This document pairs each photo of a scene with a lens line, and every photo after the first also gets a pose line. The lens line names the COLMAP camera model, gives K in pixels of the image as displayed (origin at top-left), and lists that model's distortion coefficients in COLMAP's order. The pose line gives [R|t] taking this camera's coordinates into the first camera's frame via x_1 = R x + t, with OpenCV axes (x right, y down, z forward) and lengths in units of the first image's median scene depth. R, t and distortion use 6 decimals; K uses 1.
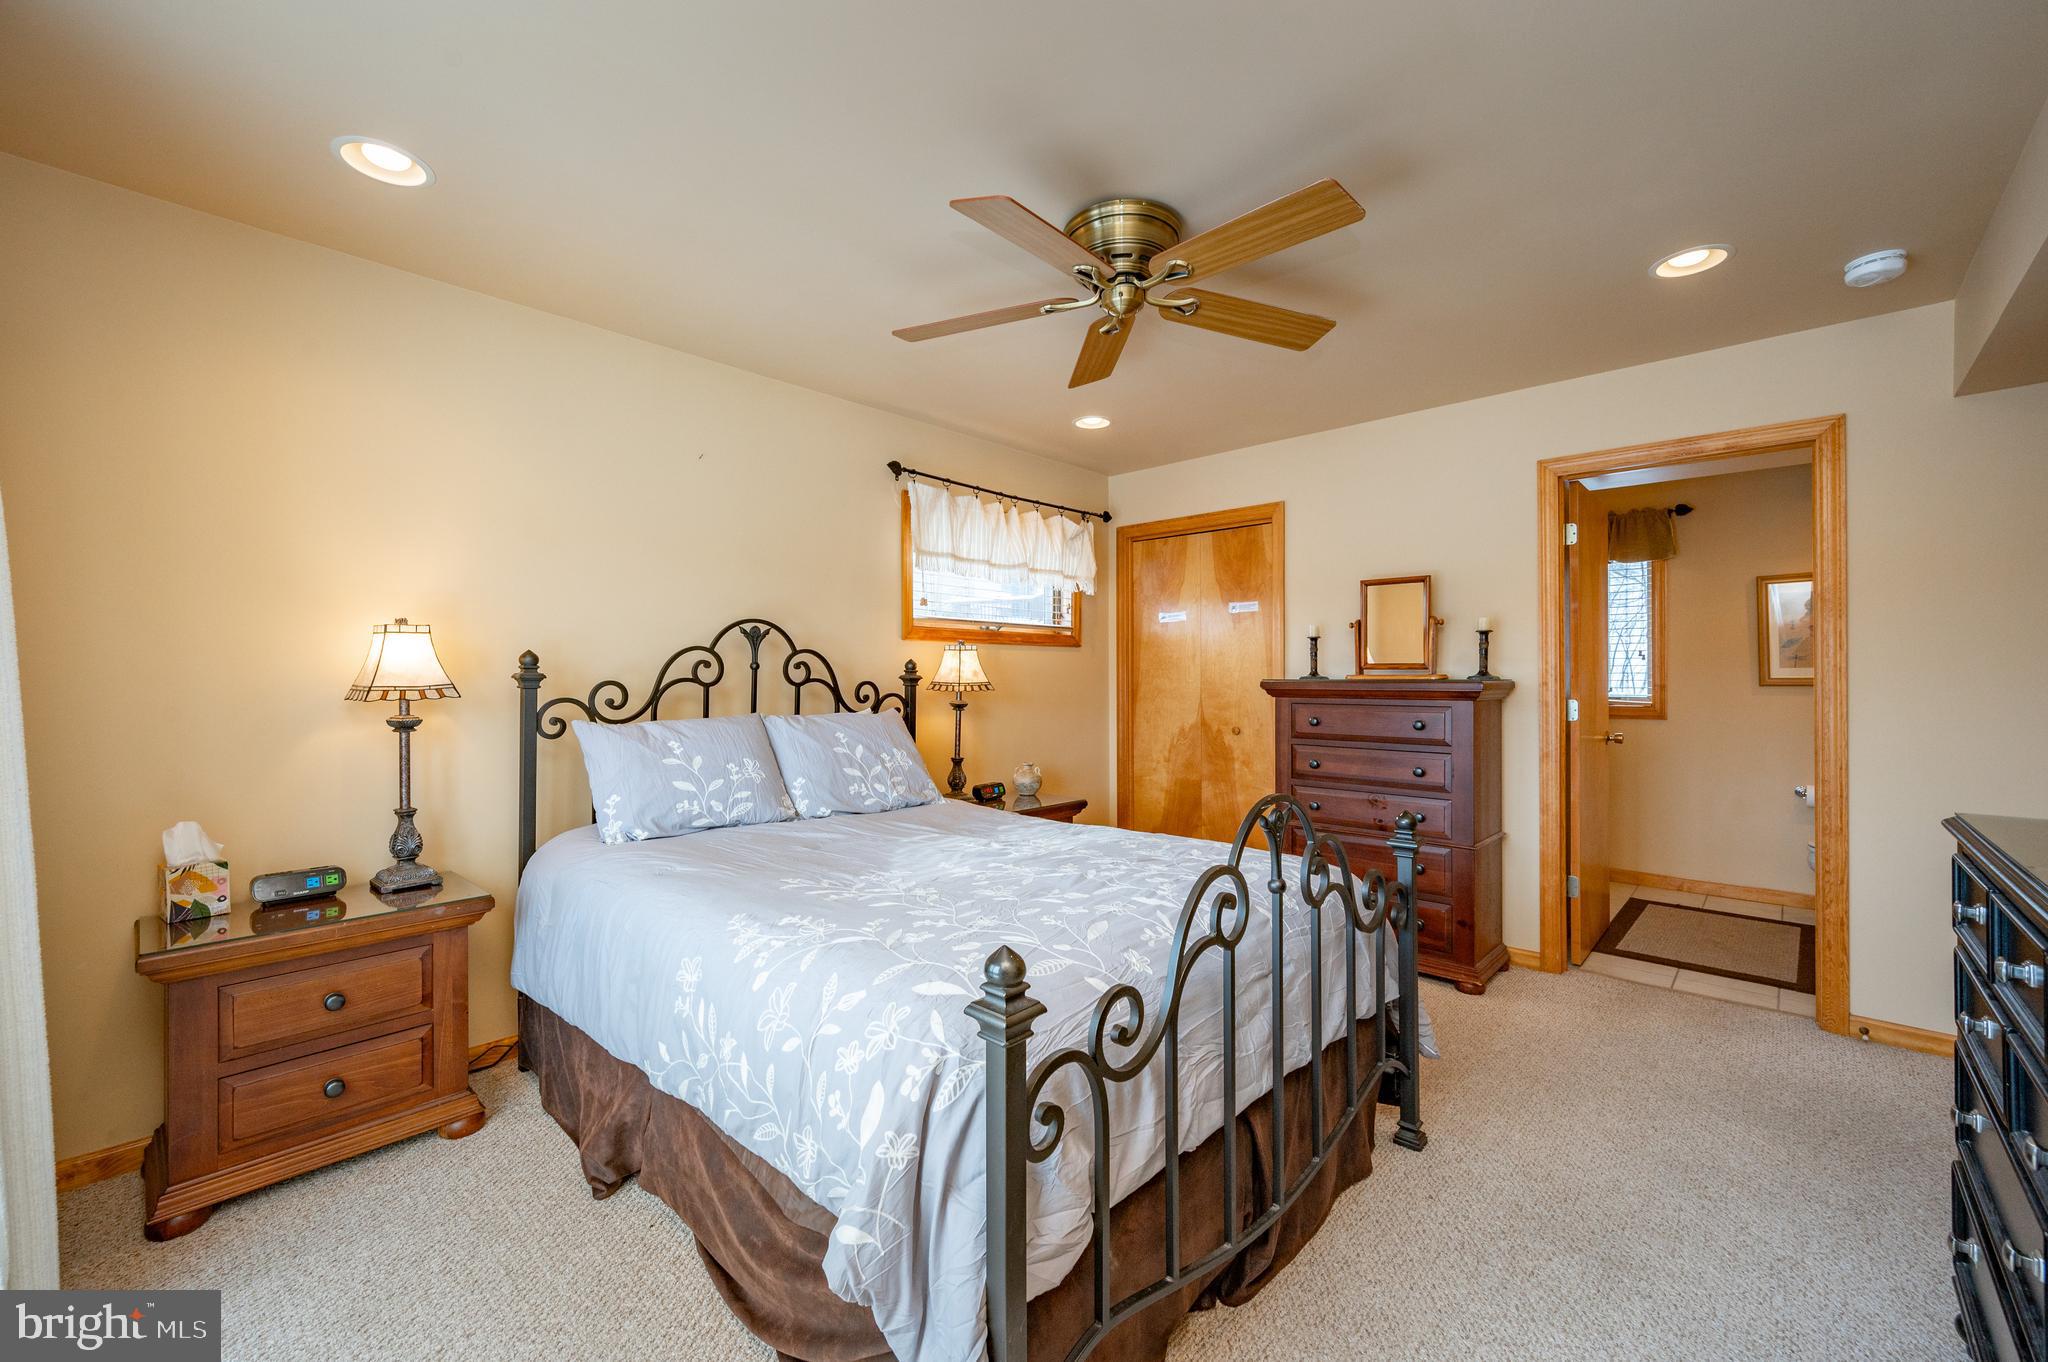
lens RADIAL K [[815.9, 0, 1018.7], [0, 815.9, 674.1], [0, 0, 1]] dist [-0.004115, 0.002178]
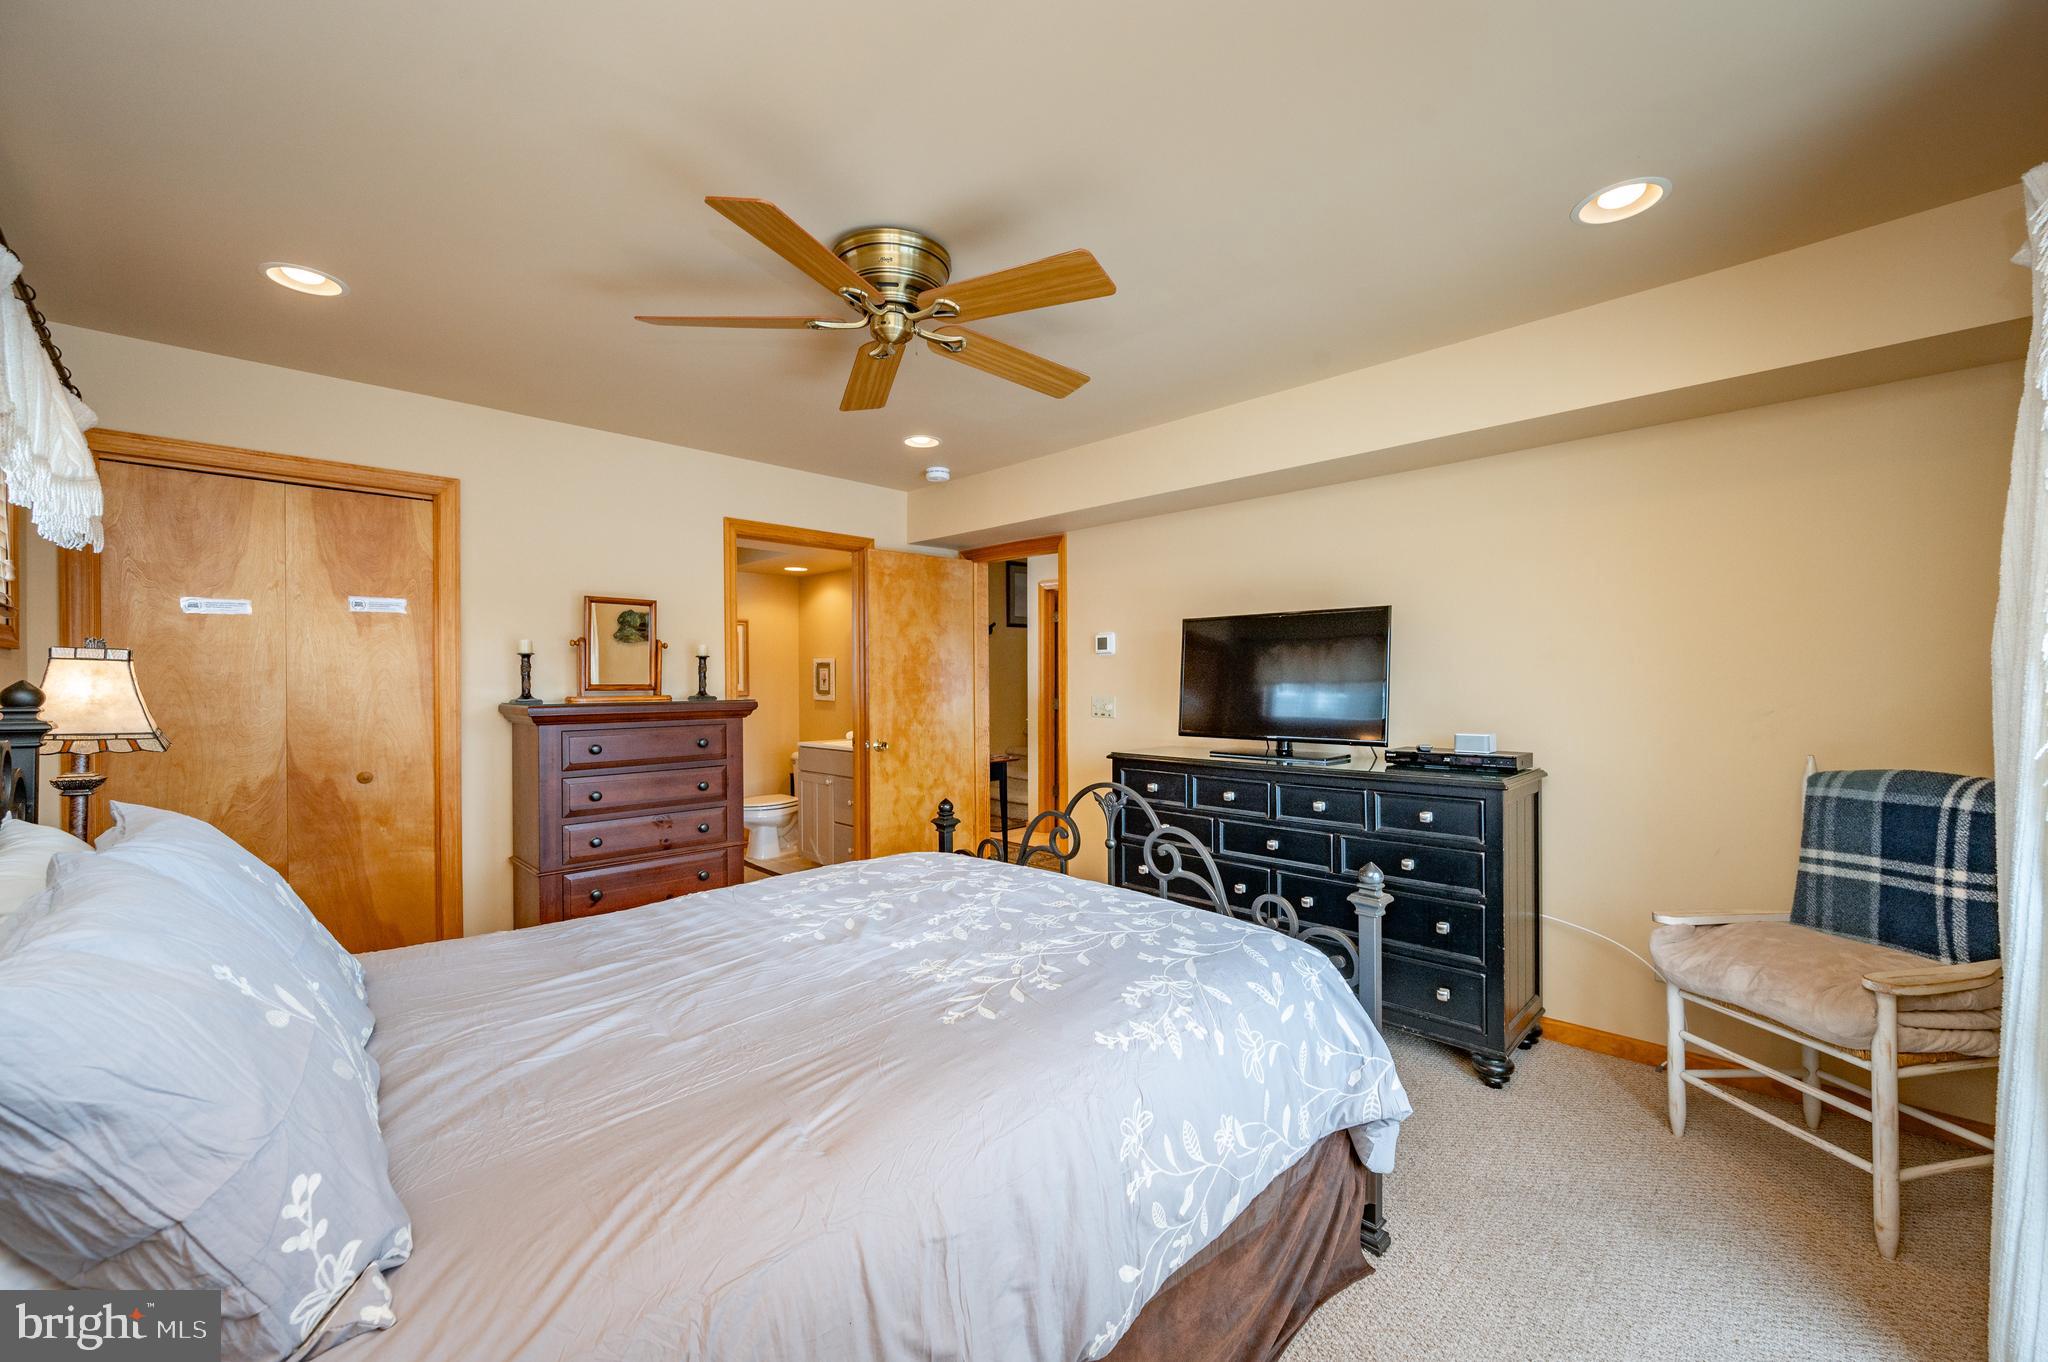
lens RADIAL K [[812.2, 0, 1019.8], [0, 812.2, 680.9], [0, 0, 1]] dist [0.000608, 0.000032]
pose [[0.016944, 0.000452, 0.999856, -0.509013], [0.000533, 1.000000, -0.000461, -0.016458], [-0.999856, 0.000541, 0.016943, 0.490172]]
